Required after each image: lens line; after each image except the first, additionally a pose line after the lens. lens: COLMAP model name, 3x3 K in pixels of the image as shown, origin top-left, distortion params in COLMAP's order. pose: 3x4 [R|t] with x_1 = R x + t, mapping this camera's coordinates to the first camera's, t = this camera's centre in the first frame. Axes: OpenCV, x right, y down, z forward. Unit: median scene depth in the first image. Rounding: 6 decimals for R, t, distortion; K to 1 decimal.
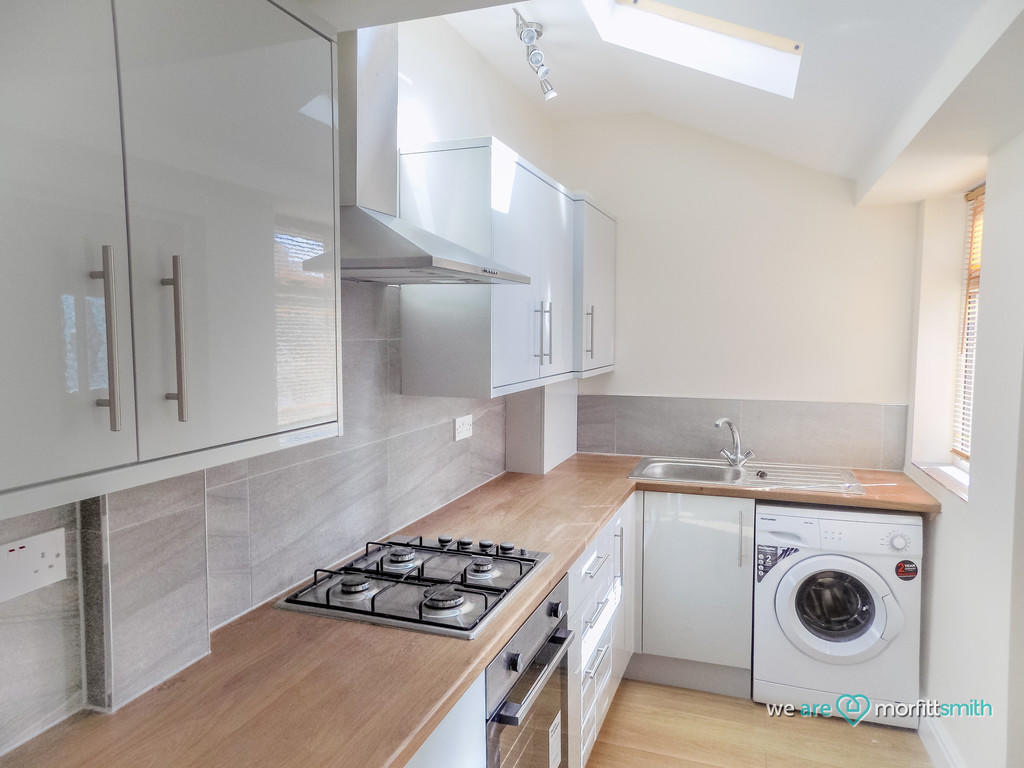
lens RADIAL K [[701.9, 0, 512.0], [0, 701.9, 384.0], [0, 0, 1]] dist [-0.045752, 0.084808]
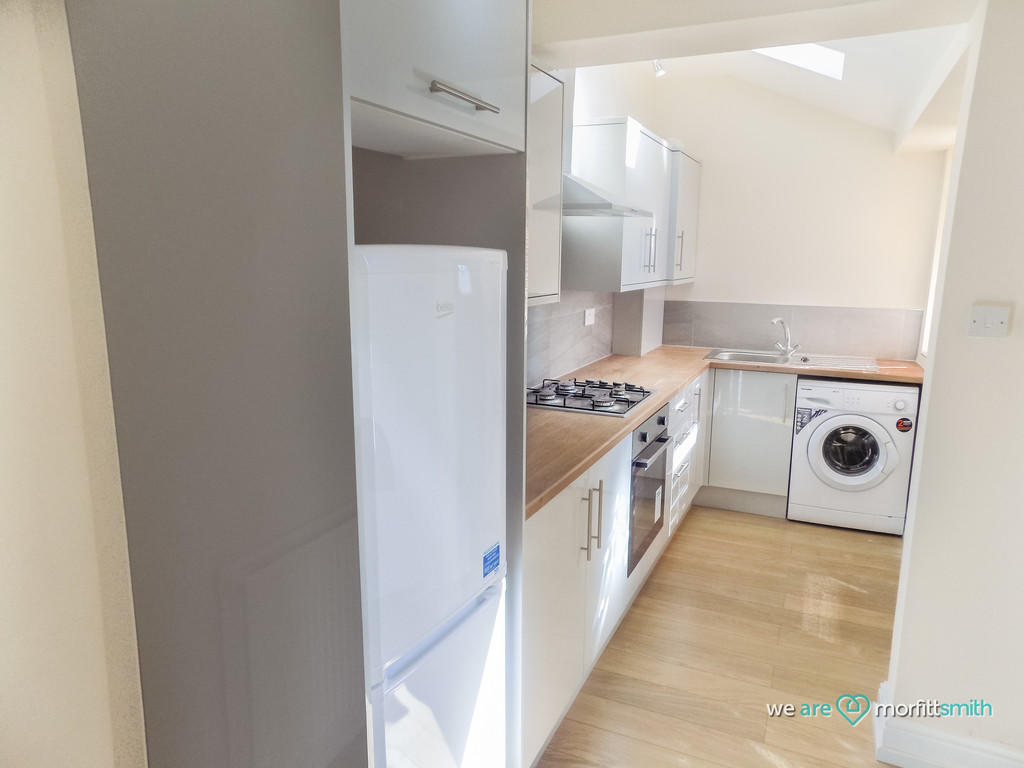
lens RADIAL K [[701.9, 0, 512.0], [0, 701.9, 384.0], [0, 0, 1]] dist [-0.045752, 0.084808]
pose [[0.996531, 0.025960, -0.079064, -0.106557], [-0.017301, 0.993968, 0.108295, 0.044181], [0.081398, -0.106551, 0.990970, -0.422291]]
